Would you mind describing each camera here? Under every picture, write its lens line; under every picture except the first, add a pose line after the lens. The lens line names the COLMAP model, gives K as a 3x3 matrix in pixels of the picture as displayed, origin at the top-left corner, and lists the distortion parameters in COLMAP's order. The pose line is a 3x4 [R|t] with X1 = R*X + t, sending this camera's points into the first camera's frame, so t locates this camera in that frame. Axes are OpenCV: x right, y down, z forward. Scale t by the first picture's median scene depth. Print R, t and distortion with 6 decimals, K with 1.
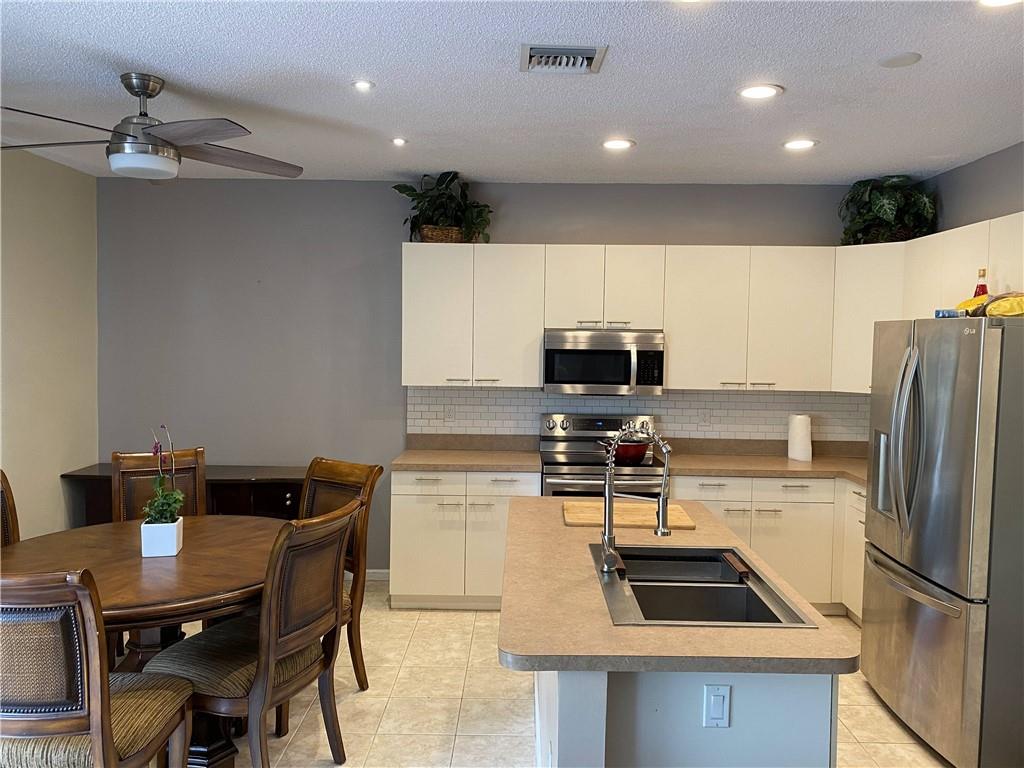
lens RADIAL K [[781.4, 0, 520.0], [0, 781.4, 365.8], [0, 0, 1]] dist [0.097406, -0.139123]
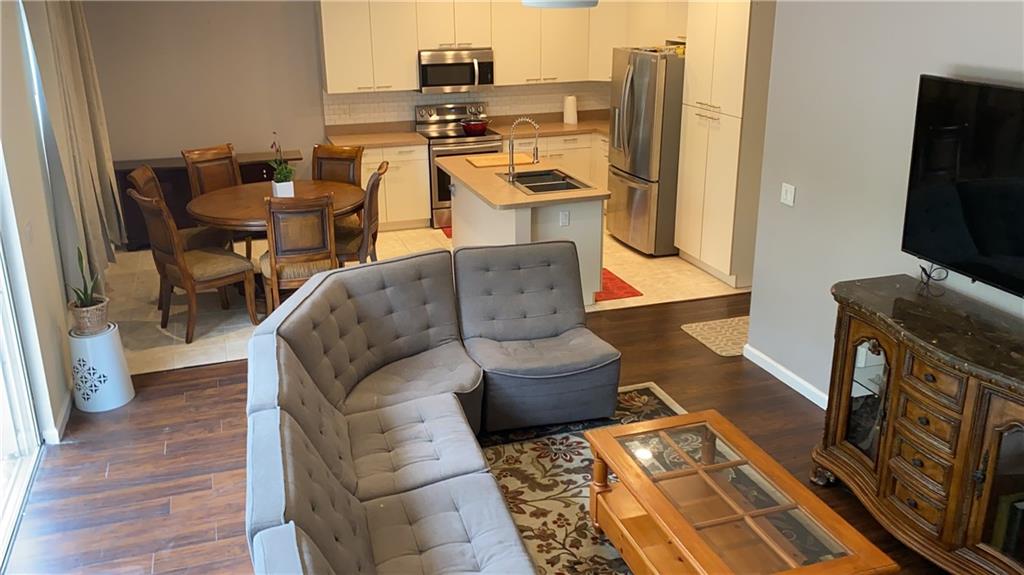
lens RADIAL K [[904.7, 0, 512.0], [0, 904.7, 287.5], [0, 0, 1]] dist [0.097655, -0.009531]
pose [[0.946386, -0.128679, 0.296304, -0.394901], [0.037979, 0.955198, 0.293520, -0.124060], [-0.320799, -0.266530, 0.908873, -0.833374]]
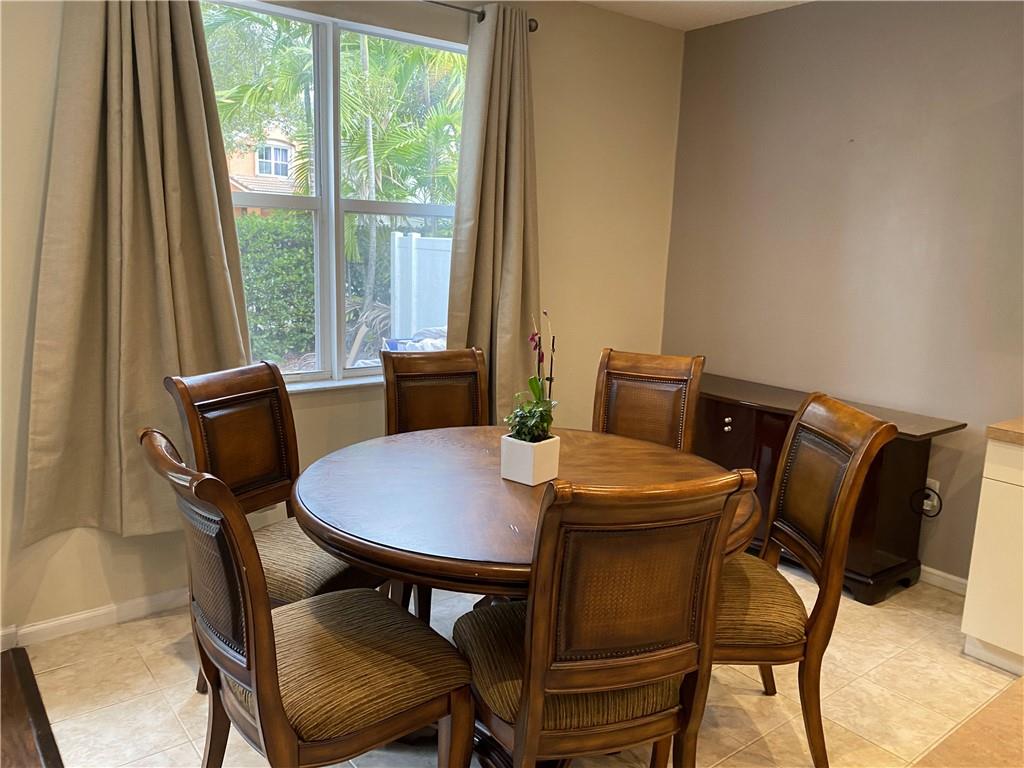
lens RADIAL K [[781.9, 0, 514.4], [0, 781.9, 380.2], [0, 0, 1]] dist [0.022354, -0.001999]
pose [[0.623526, 0.146141, -0.768022, 0.062700], [-0.056034, 0.988201, 0.142546, 0.024669], [0.779792, -0.045846, 0.624358, 0.340914]]
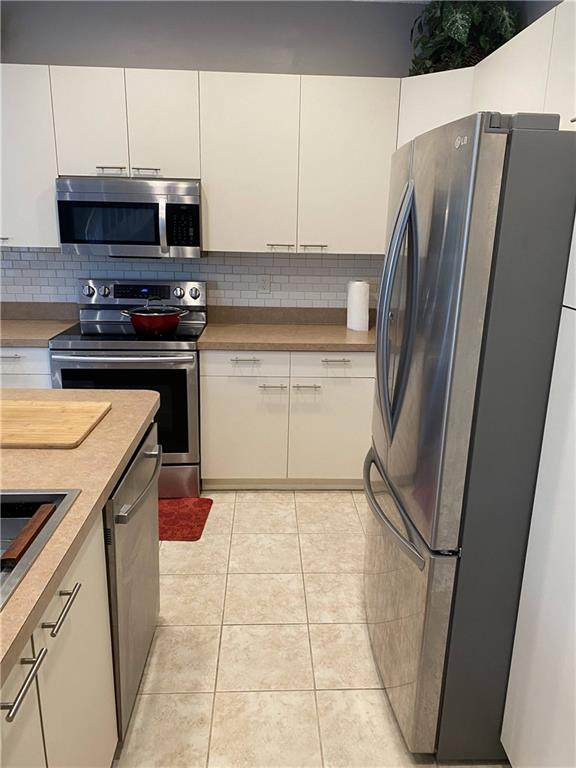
lens RADIAL K [[581.0, 0, 303.5], [0, 581.0, 385.1], [0, 0, 1]] dist [0.010743, -0.003973]
pose [[0.997896, -0.006236, 0.064528, 0.258573], [-0.009292, 0.971328, 0.237561, 0.020315], [-0.064159, -0.237660, 0.969227, 0.336753]]
